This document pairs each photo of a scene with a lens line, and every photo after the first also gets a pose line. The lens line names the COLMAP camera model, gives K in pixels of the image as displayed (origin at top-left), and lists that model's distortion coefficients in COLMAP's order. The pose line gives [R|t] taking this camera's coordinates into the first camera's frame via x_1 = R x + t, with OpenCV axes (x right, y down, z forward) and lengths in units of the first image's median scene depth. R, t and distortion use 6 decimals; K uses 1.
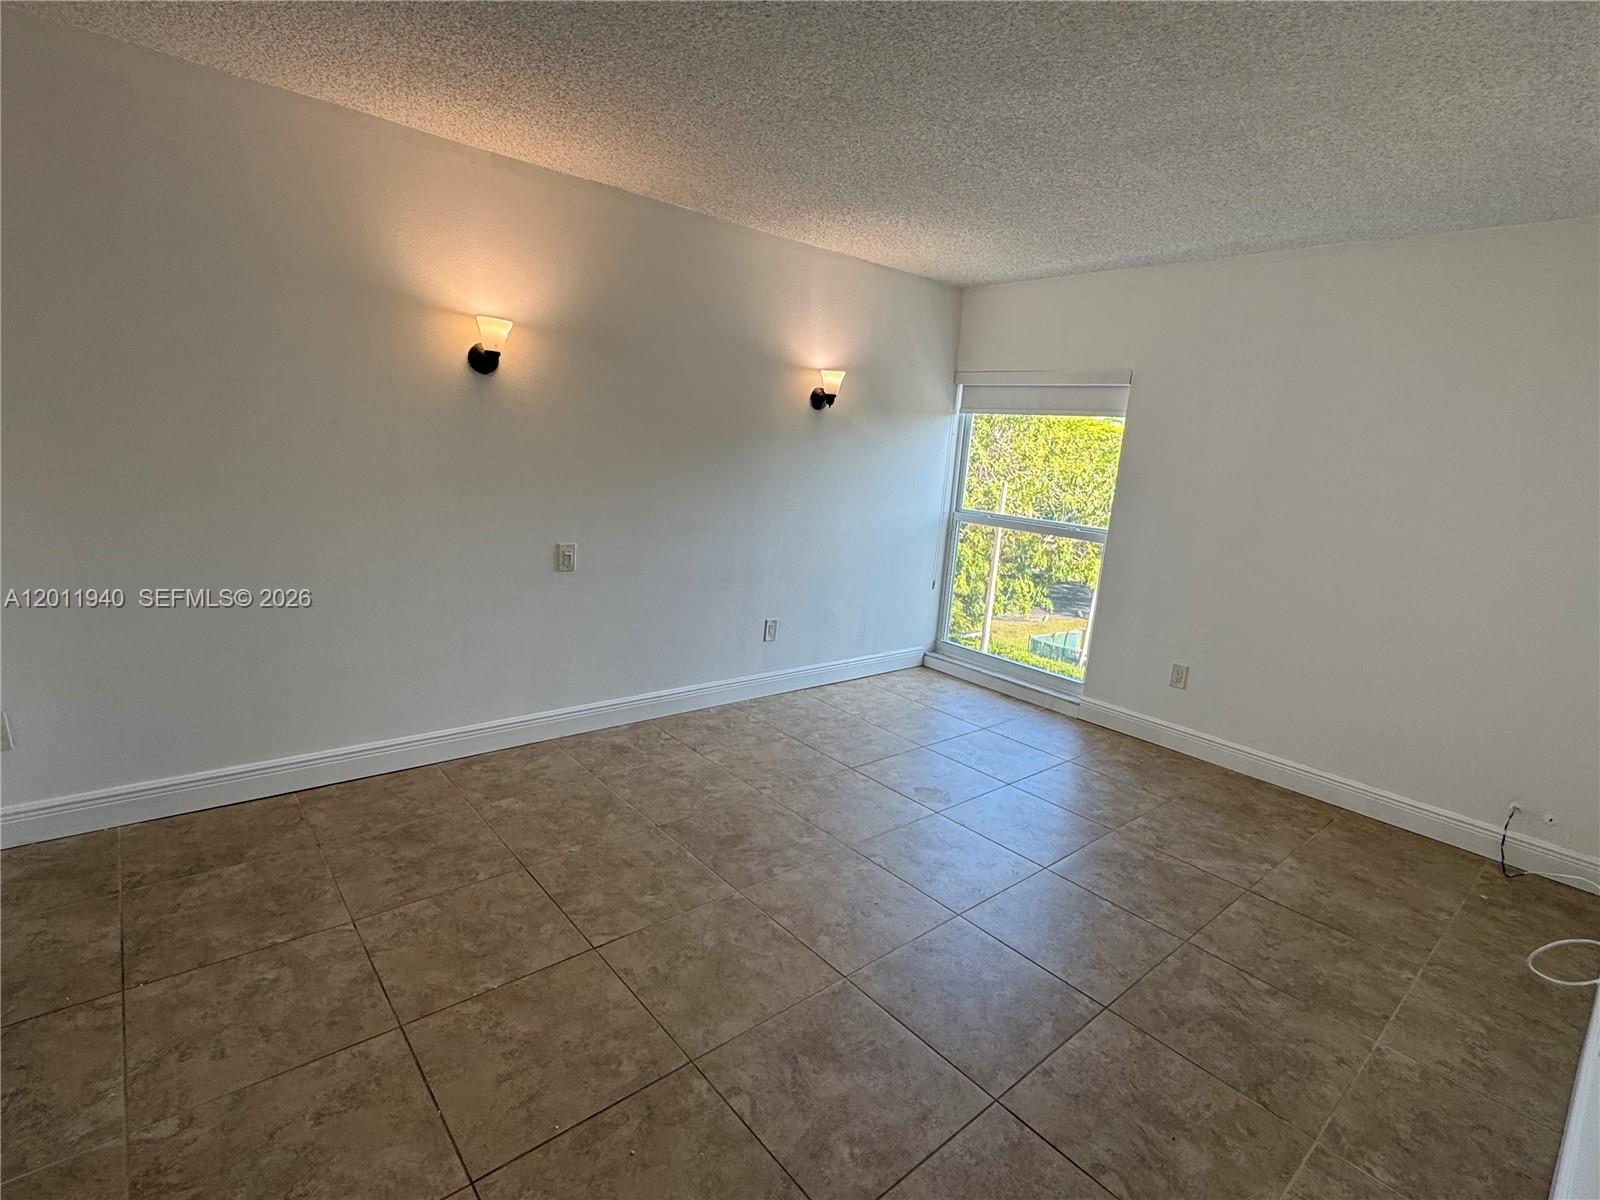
lens RADIAL K [[788.0, 0, 790.3], [0, 788.0, 563.3], [0, 0, 1]] dist [0.002825, 0.000858]
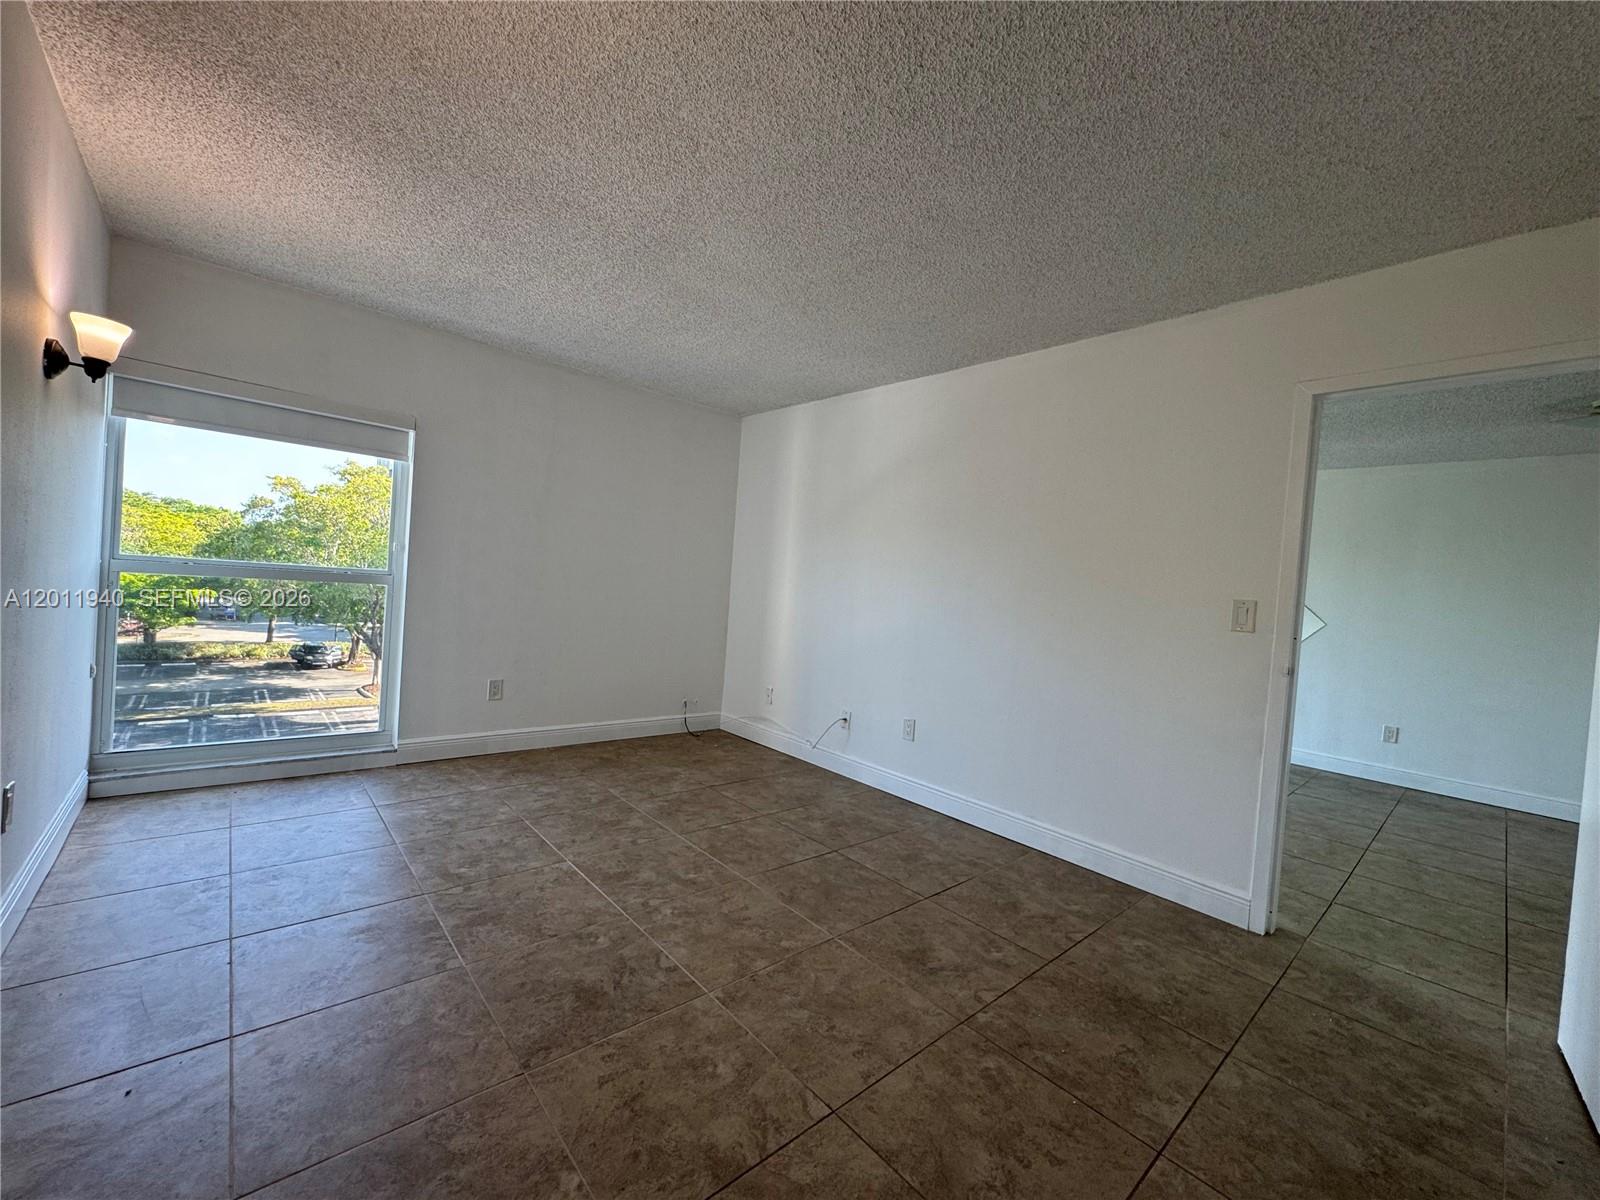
lens RADIAL K [[644.8, 0, 800.0], [0, 644.8, 600.0], [0, 0, 1]] dist [0.000917, 0.000043]
pose [[-0.025973, -0.094713, 0.995166, -0.637256], [0.078168, 0.992261, 0.096476, -0.065502], [-0.996602, 0.080296, -0.018369, 0.758771]]
